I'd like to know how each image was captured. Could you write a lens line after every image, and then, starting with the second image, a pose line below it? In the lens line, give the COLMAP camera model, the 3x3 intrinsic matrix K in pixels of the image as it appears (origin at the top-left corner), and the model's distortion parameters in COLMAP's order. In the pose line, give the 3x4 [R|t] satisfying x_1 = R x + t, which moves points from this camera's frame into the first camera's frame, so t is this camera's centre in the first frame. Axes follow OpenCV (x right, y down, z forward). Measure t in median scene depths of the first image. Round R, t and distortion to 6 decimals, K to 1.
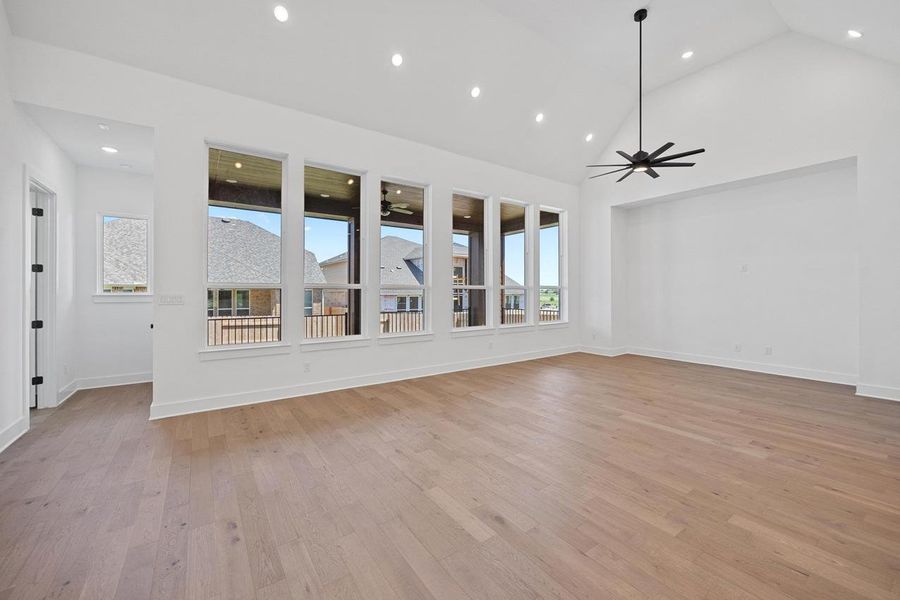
lens RADIAL K [[360.3, 0, 450.8], [0, 360.3, 295.6], [0, 0, 1]] dist [-0.002293, -0.000143]
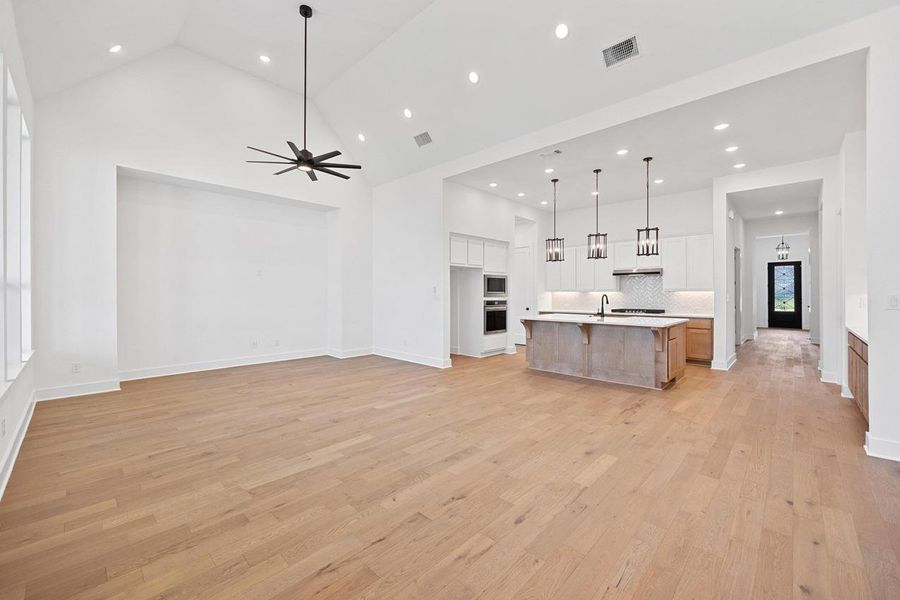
lens RADIAL K [[360.3, 0, 455.5], [0, 360.3, 295.4], [0, 0, 1]] dist [-0.002293, -0.000143]
pose [[-0.200384, -0.002159, 0.979715, -0.579212], [0.013773, 0.999893, 0.005020, -0.005591], [-0.979621, 0.014500, -0.200333, 0.905217]]
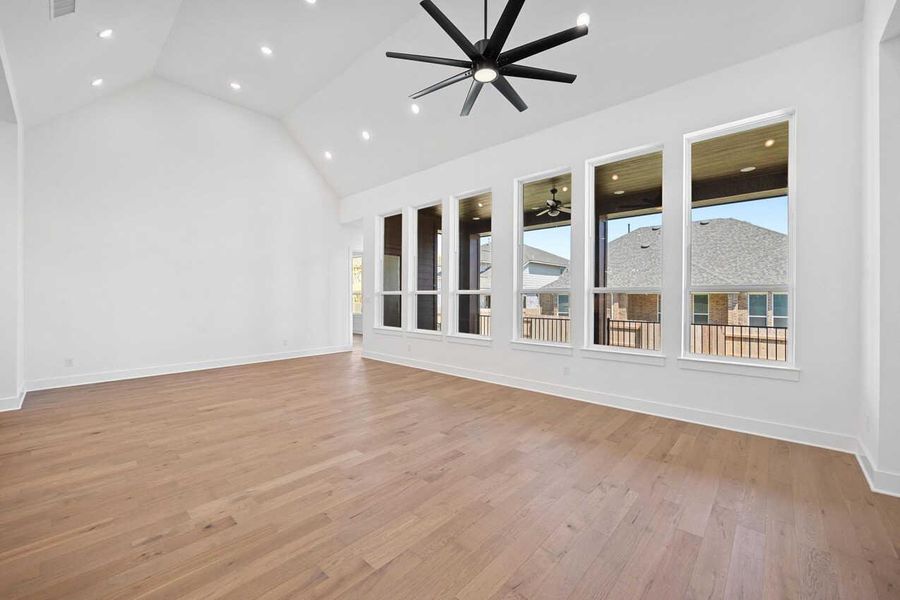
lens RADIAL K [[360.3, 0, 449.5], [0, 360.3, 295.0], [0, 0, 1]] dist [-0.002293, -0.000143]
pose [[0.211480, -0.003079, -0.977377, 1.200486], [-0.012404, 0.999906, -0.005834, -0.011063], [0.977304, 0.013358, 0.211422, 0.946346]]
